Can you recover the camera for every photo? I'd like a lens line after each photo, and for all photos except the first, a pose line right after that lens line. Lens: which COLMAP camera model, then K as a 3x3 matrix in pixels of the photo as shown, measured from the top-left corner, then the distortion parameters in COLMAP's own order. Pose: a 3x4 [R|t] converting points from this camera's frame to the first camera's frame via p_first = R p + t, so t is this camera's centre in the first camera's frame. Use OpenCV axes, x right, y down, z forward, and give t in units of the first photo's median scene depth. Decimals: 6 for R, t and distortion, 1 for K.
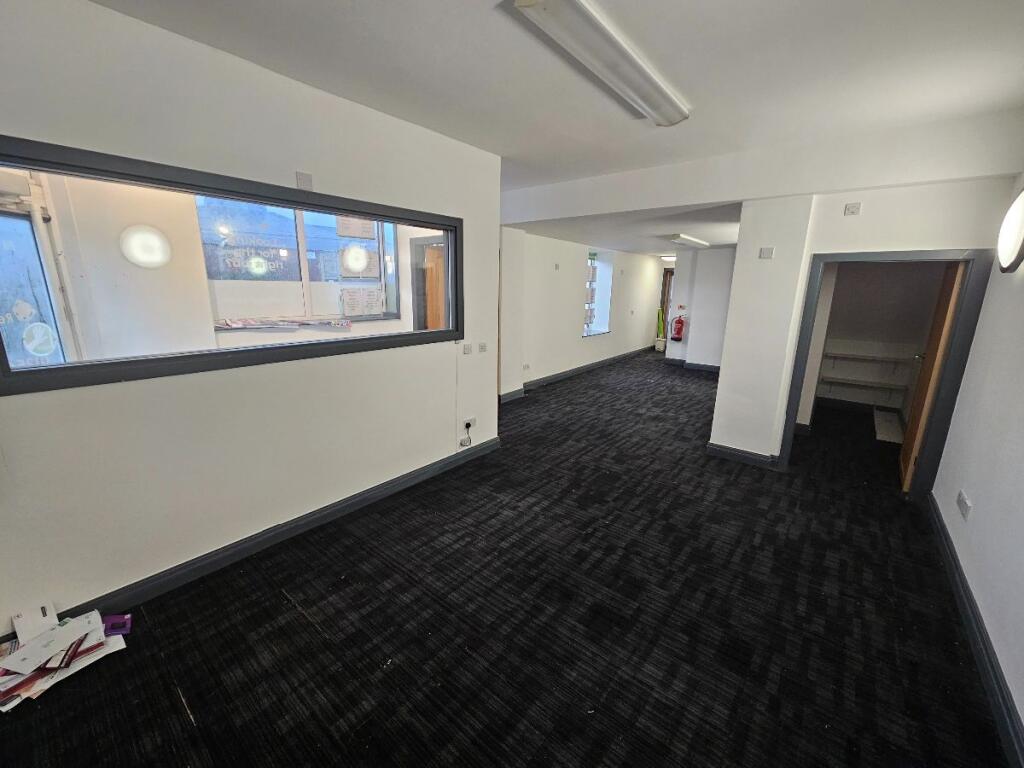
lens RADIAL K [[414.9, 0, 513.8], [0, 414.9, 379.0], [0, 0, 1]] dist [0.003787, -0.000245]
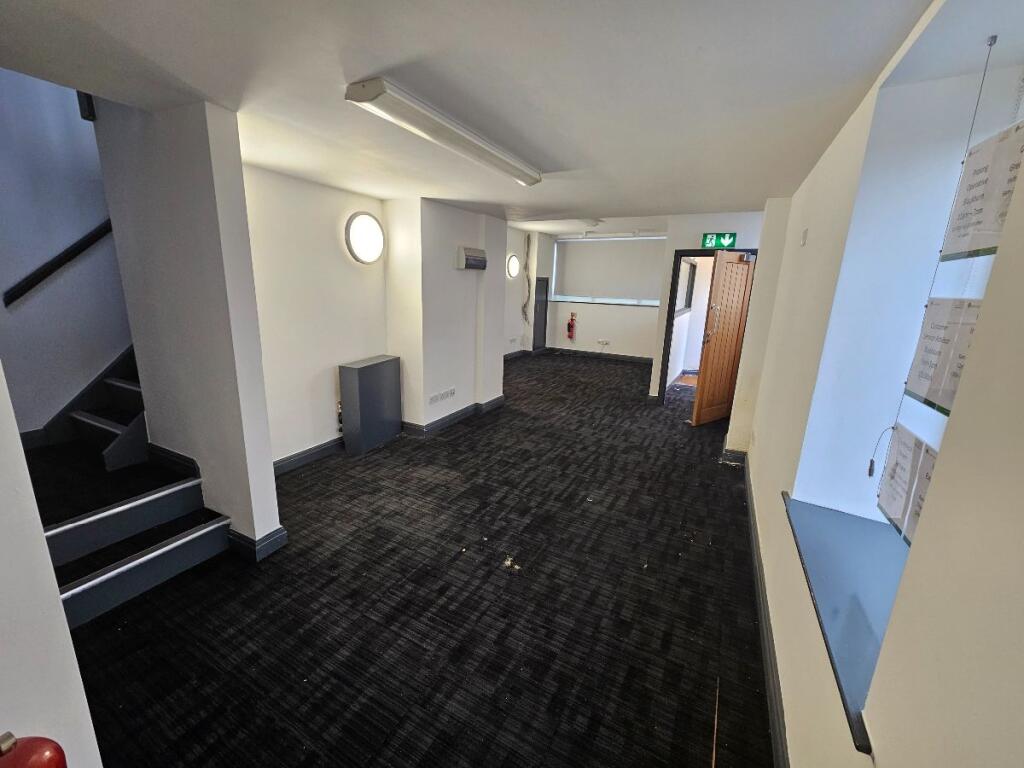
lens RADIAL K [[414.9, 0, 509.0], [0, 414.9, 383.7], [0, 0, 1]] dist [0.003787, -0.000245]
pose [[-0.982541, -0.000804, -0.186043, 0.531544], [-0.083043, 0.896740, 0.434696, -0.363017], [0.166483, 0.442556, -0.881151, 1.655993]]
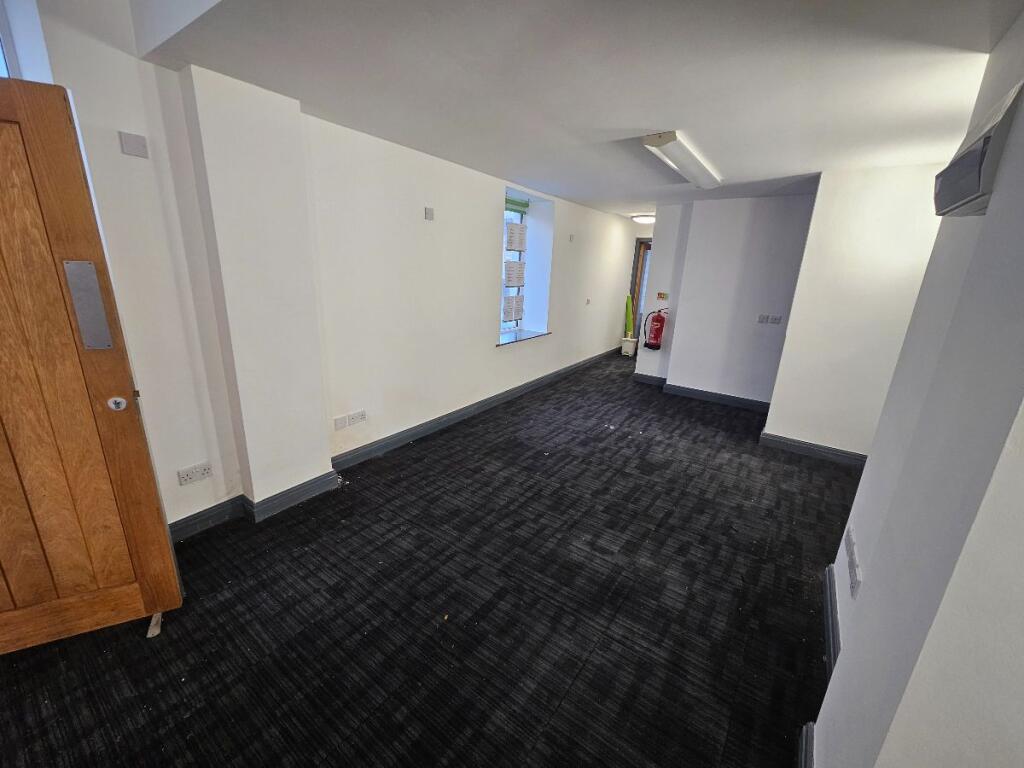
lens RADIAL K [[414.9, 0, 510.3], [0, 414.9, 385.0], [0, 0, 1]] dist [0.003787, -0.000245]
pose [[0.998148, 0.003811, 0.060706, 0.215203], [-0.007474, 0.998156, 0.060234, -0.118150], [-0.060365, -0.060576, 0.996337, 0.597759]]
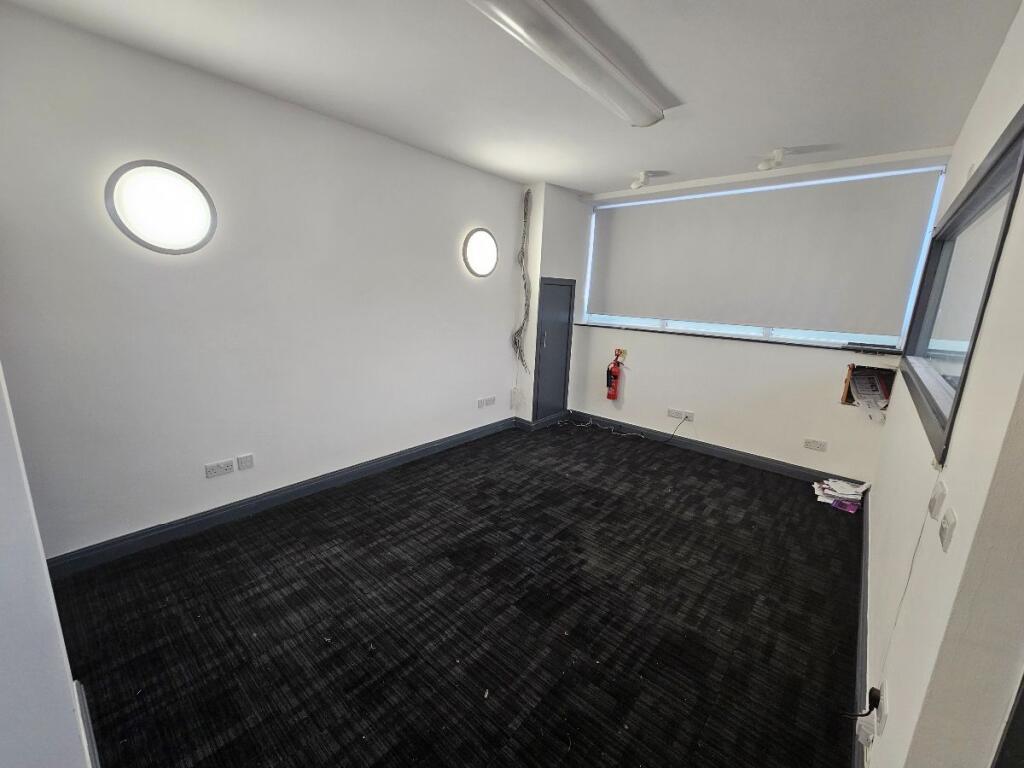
lens RADIAL K [[414.9, 0, 507.7], [0, 414.9, 383.3], [0, 0, 1]] dist [0.003787, -0.000245]
pose [[-0.997718, -0.060920, 0.029105, 0.141096], [-0.042987, 0.905607, 0.421933, -0.183655], [-0.052062, 0.419719, -0.906160, 0.851163]]
